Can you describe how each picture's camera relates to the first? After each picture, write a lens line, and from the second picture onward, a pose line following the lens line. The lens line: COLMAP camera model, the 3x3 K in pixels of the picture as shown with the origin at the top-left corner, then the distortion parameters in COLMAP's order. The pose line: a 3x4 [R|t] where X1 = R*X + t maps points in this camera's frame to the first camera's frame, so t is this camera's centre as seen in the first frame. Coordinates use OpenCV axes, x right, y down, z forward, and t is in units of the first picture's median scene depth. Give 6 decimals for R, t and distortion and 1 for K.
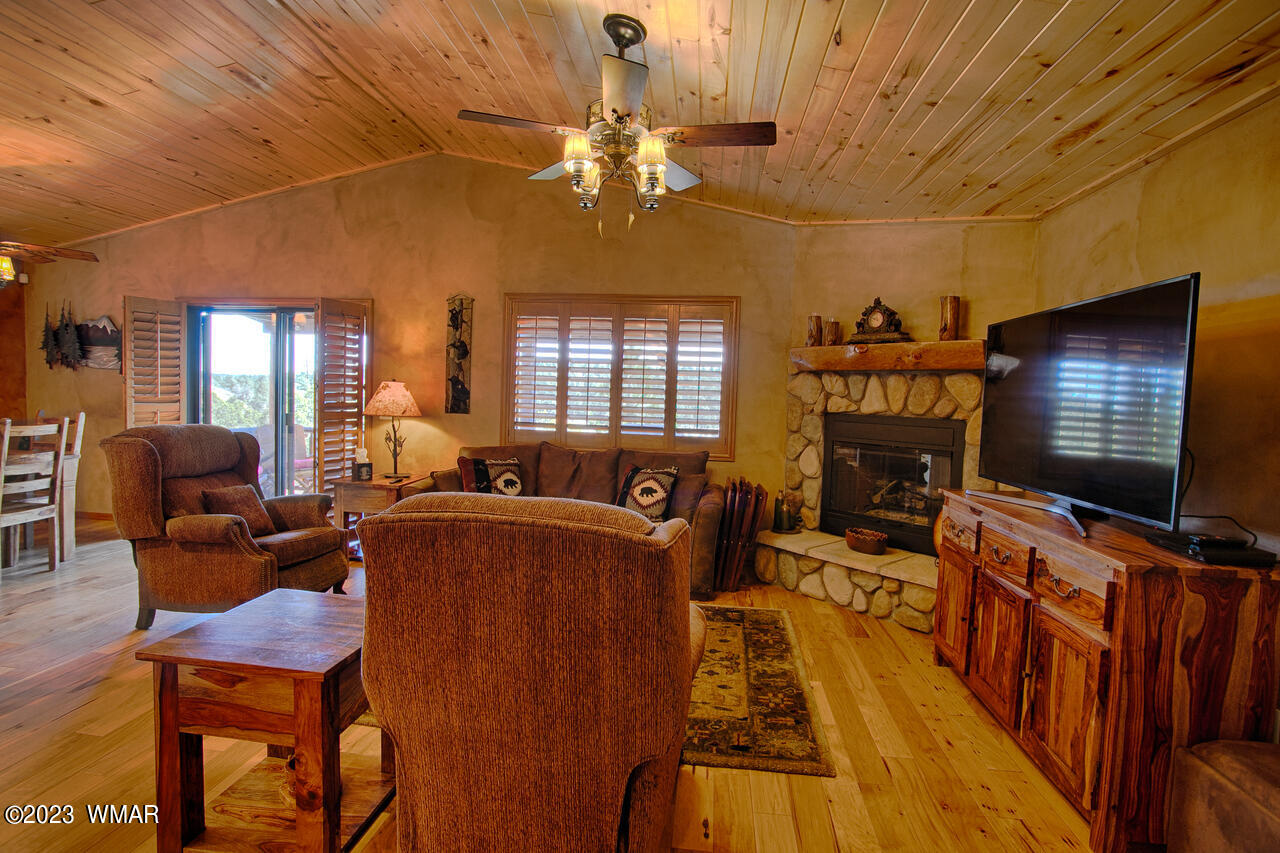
lens RADIAL K [[621.8, 0, 640.0], [0, 621.8, 426.5], [0, 0, 1]] dist [-0.071013, 0.029191]
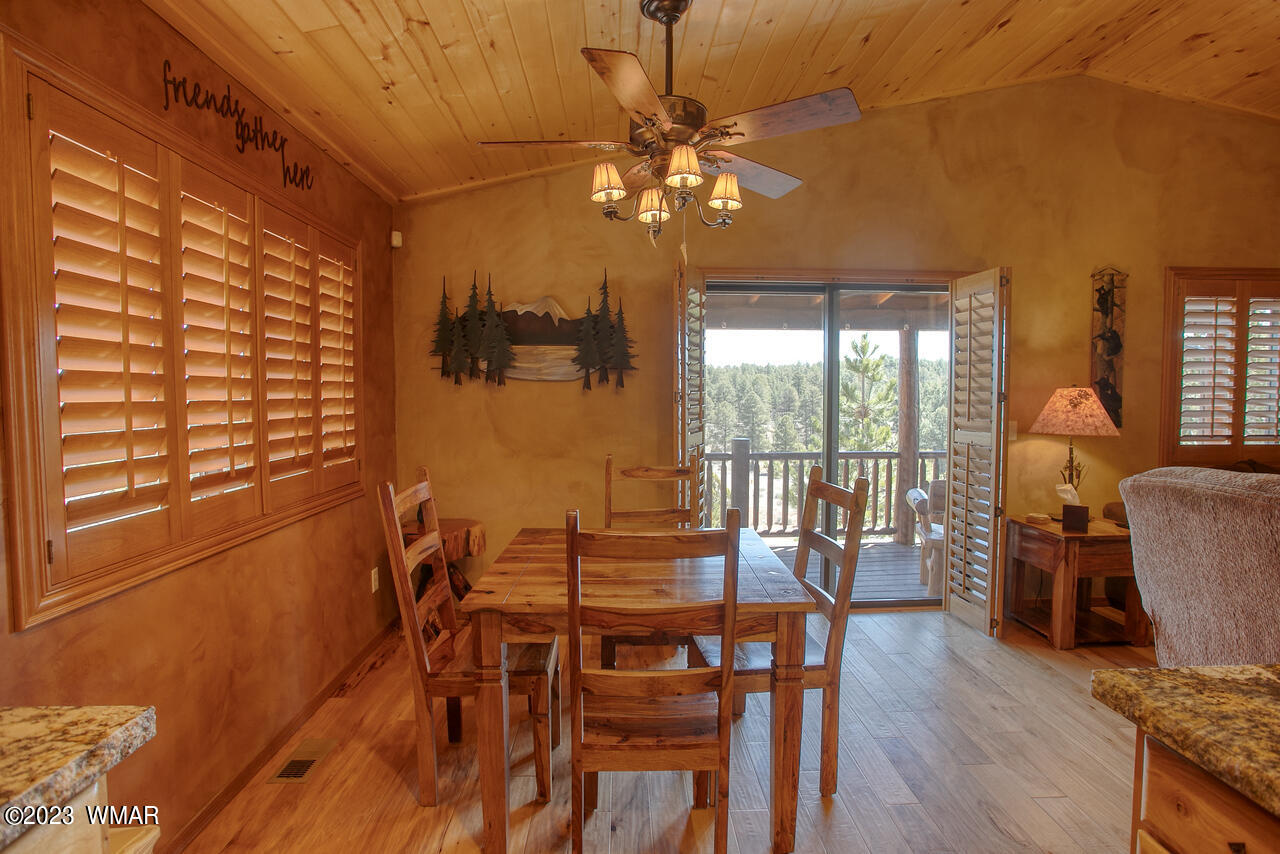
lens RADIAL K [[633.9, 0, 646.0], [0, 633.9, 422.0], [0, 0, 1]] dist [-0.031576, 0.001267]
pose [[0.986573, -0.041820, 0.157875, -0.986589], [0.042330, 0.999104, 0.000137, -0.053188], [-0.157739, 0.006548, 0.987459, 0.354881]]
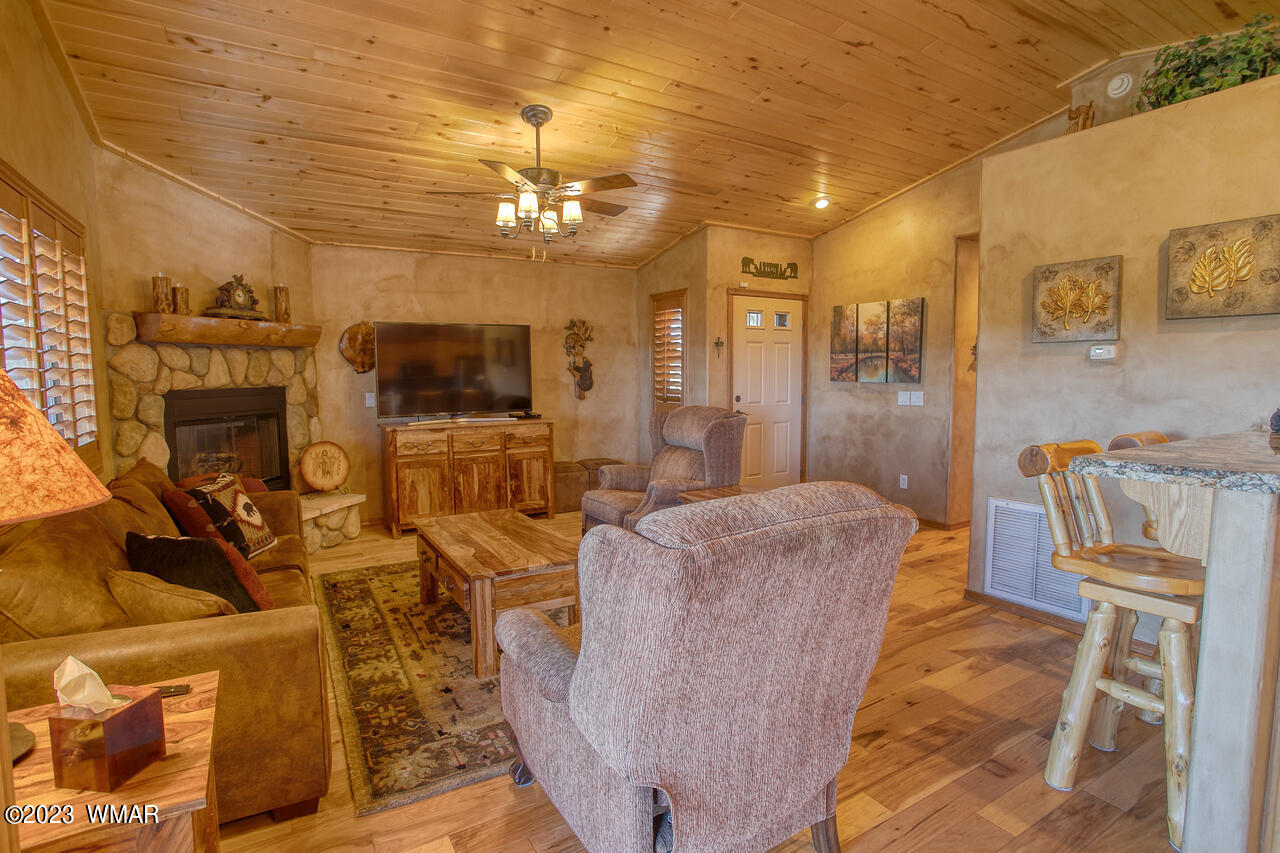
lens RADIAL K [[633.9, 0, 646.0], [0, 633.9, 421.5], [0, 0, 1]] dist [-0.031576, 0.001267]
pose [[-0.618164, -0.095600, 0.780214, -0.725900], [0.026233, 0.989515, 0.142031, -0.078325], [-0.785611, 0.108266, -0.609175, 0.919595]]
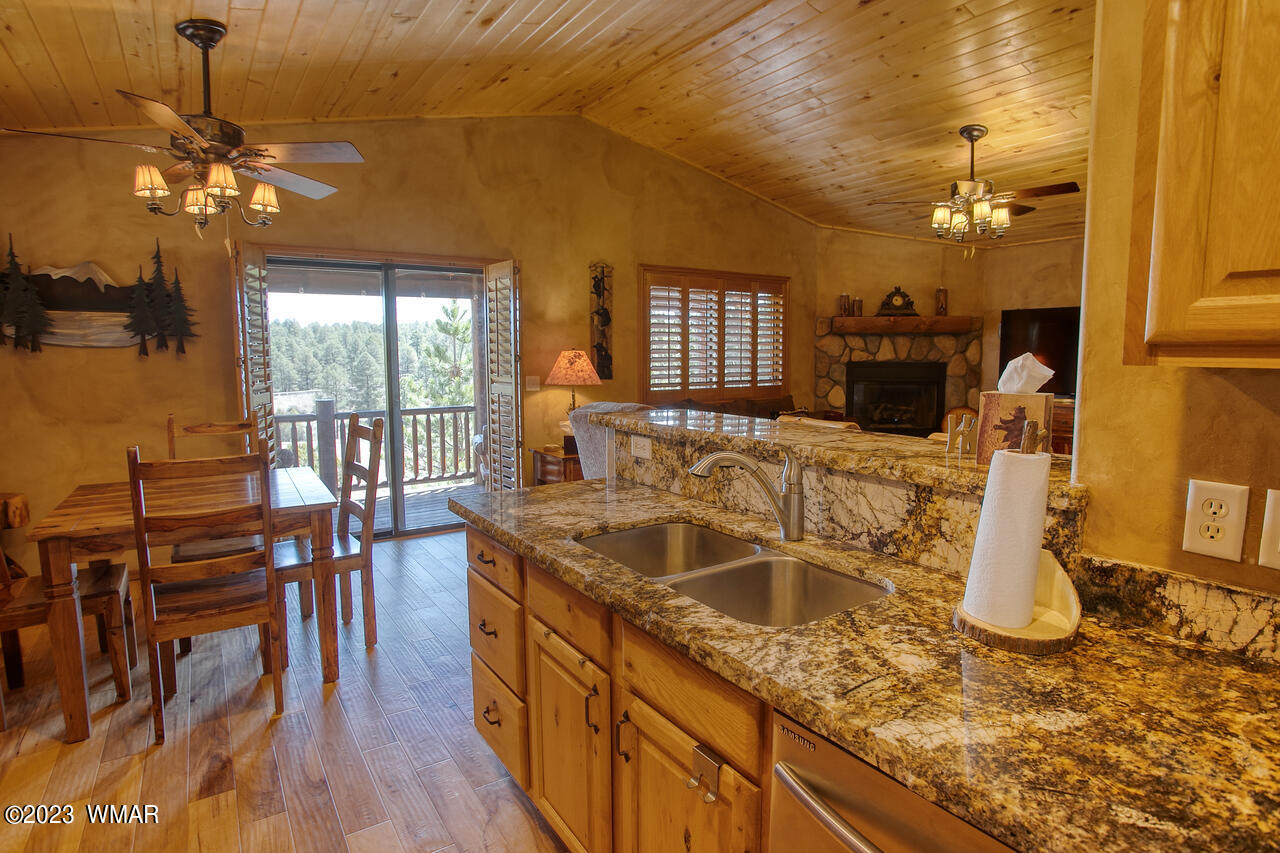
lens RADIAL K [[667.5, 0, 640.2], [0, 667.5, 420.2], [0, 0, 1]] dist [-0.071695, 0.030311]
pose [[0.755485, -0.103101, 0.647002, -0.995457], [0.062872, 0.994391, 0.085045, -0.045300], [-0.652142, -0.023572, 0.757730, 0.123989]]
